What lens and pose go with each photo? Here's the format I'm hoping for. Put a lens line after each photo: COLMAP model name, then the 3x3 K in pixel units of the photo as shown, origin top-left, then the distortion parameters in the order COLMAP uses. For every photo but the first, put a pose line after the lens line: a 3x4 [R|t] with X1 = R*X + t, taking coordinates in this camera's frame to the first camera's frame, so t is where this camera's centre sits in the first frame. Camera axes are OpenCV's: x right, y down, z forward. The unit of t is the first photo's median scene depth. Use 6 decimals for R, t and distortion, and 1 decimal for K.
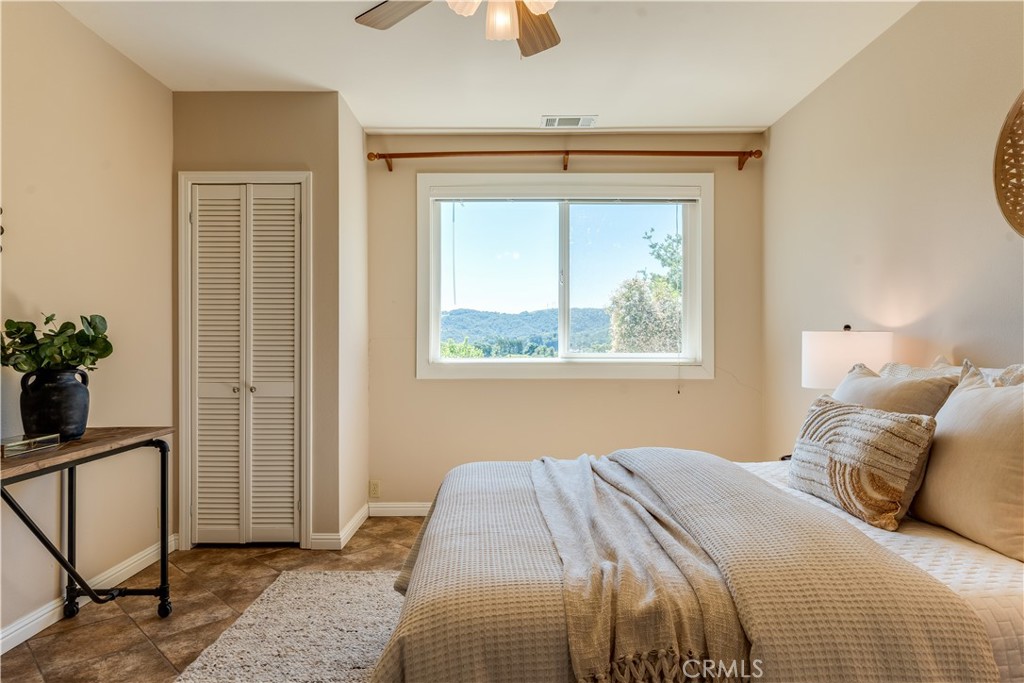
lens RADIAL K [[608.3, 0, 510.6], [0, 608.3, 350.2], [0, 0, 1]] dist [-0.004773, 0.003307]
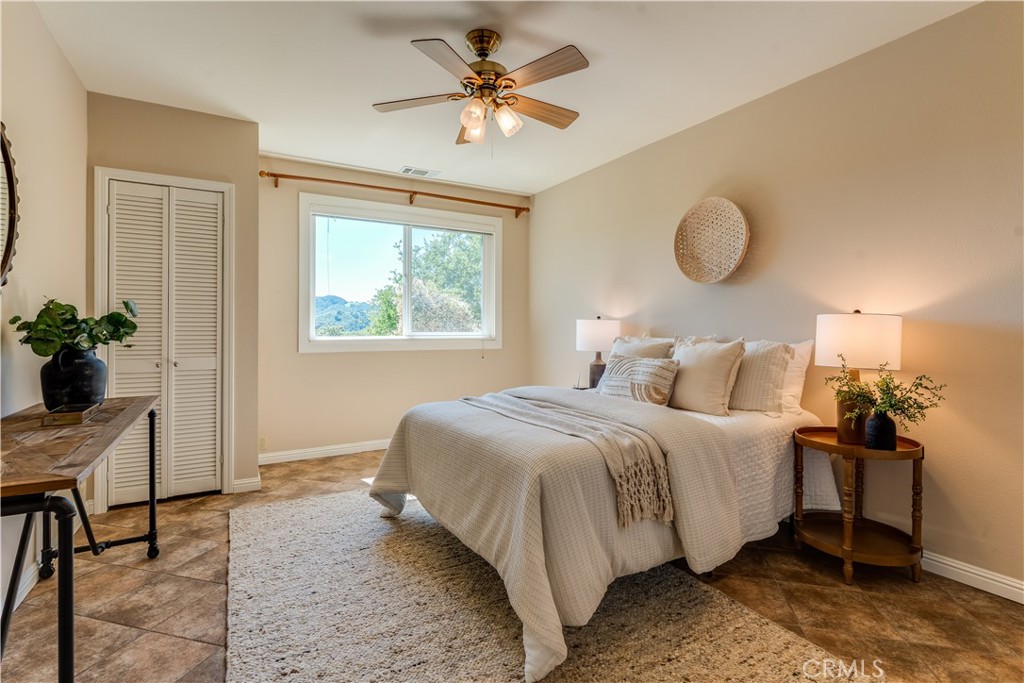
lens RADIAL K [[463.6, 0, 512.3], [0, 463.6, 332.1], [0, 0, 1]] dist [-0.010284, 0.000177]
pose [[0.872620, -0.002805, 0.488392, -0.293421], [0.001491, 0.999994, 0.003079, 0.001463], [-0.488398, -0.001958, 0.872619, -0.082143]]
